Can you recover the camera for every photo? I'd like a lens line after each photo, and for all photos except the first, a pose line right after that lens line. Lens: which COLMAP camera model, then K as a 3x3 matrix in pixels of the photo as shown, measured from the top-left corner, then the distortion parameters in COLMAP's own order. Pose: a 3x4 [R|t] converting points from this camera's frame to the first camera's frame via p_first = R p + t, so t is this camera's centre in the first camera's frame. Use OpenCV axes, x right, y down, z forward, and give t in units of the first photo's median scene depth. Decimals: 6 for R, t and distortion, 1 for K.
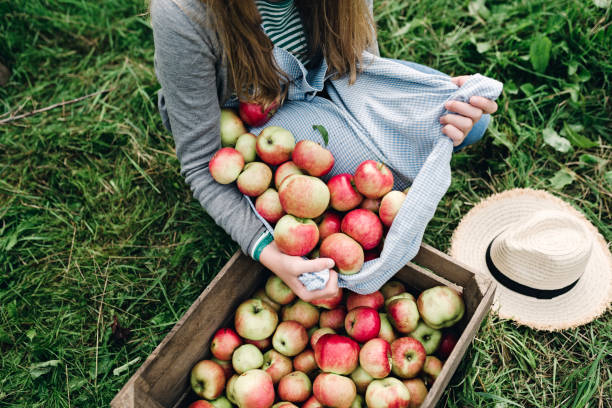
lens RADIAL K [[617.3, 0, 306.0], [0, 617.3, 204.0], [0, 0, 1]] dist [-0.007546, 0.001886]
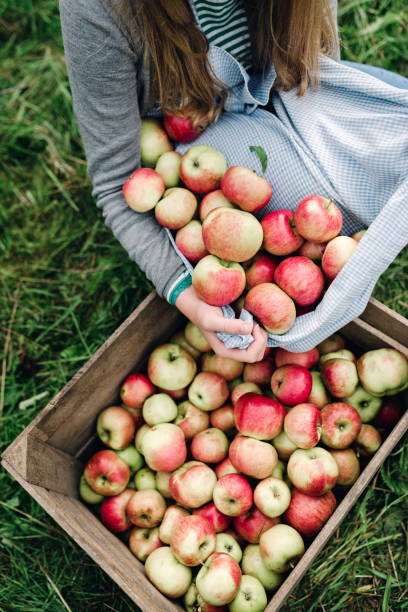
lens RADIAL K [[617.3, 0, 204.0], [0, 617.3, 306.0], [0, 0, 1]] dist [-0.007546, 0.001886]
pose [[0.994914, 0.068956, -0.073426, 0.024932], [-0.056143, 0.984837, 0.164144, -0.048519], [0.083631, -0.159186, 0.983700, 0.147857]]
